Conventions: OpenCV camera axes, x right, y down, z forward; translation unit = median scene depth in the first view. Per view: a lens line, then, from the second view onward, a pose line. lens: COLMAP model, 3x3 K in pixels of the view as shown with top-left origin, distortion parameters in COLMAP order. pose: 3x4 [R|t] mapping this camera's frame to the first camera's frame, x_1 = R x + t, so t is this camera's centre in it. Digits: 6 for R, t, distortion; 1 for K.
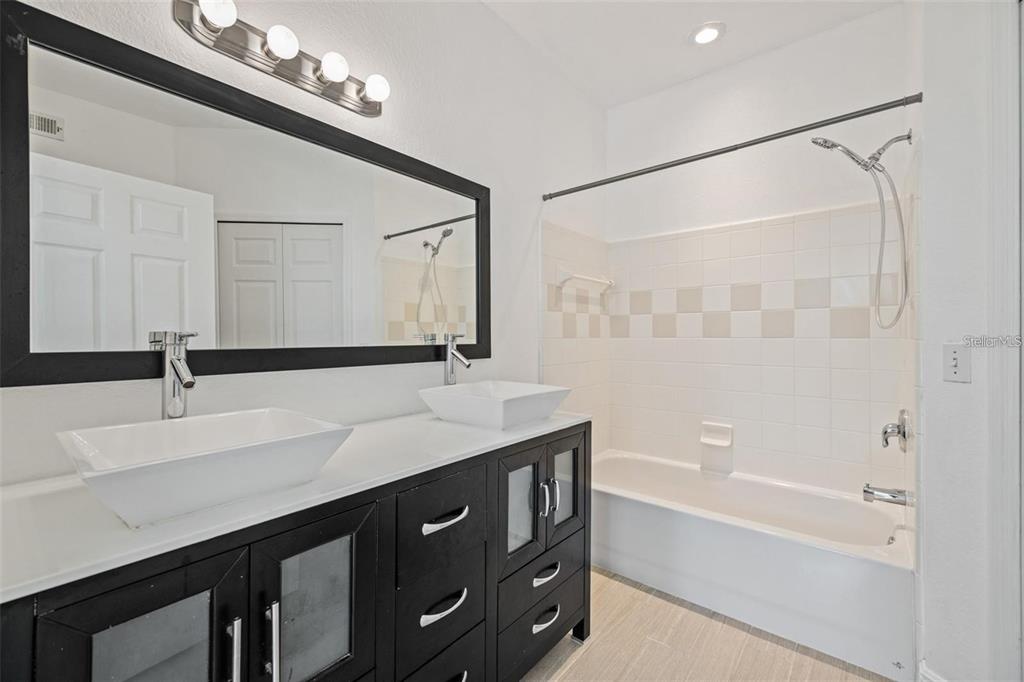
lens RADIAL K [[425.5, 0, 508.6], [0, 425.5, 342.1], [0, 0, 1]] dist [-0.039524, 0.001509]
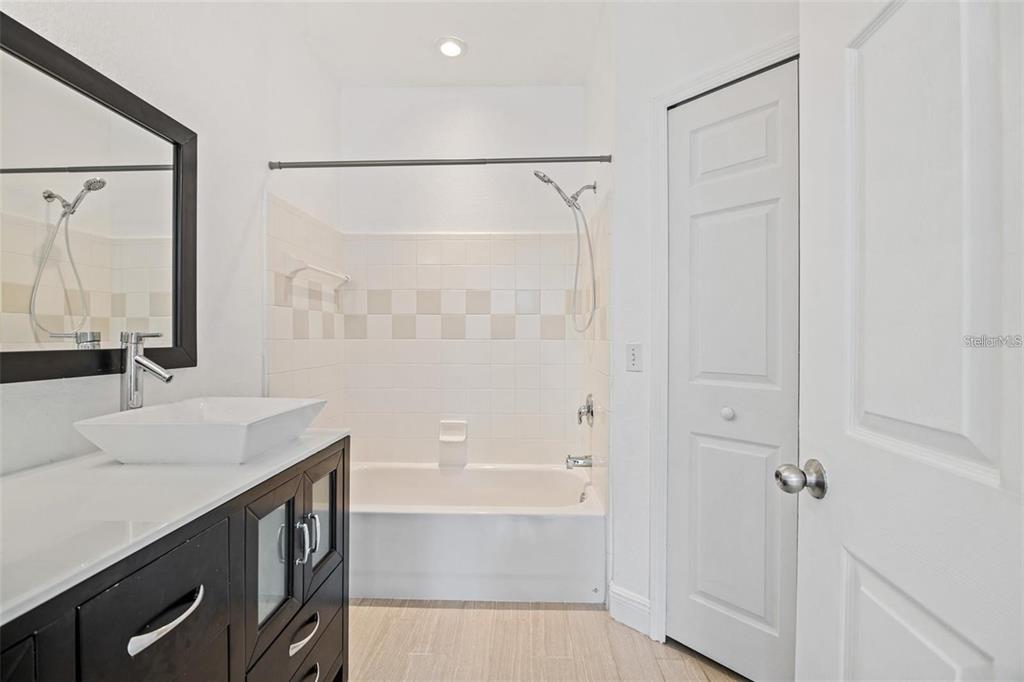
lens RADIAL K [[425.5, 0, 512.7], [0, 425.5, 342.1], [0, 0, 1]] dist [-0.039524, 0.001509]
pose [[0.761925, -0.002419, 0.647660, -0.098144], [0.004842, 0.999986, -0.001961, -0.000308], [-0.647647, 0.004630, 0.761927, 0.116875]]
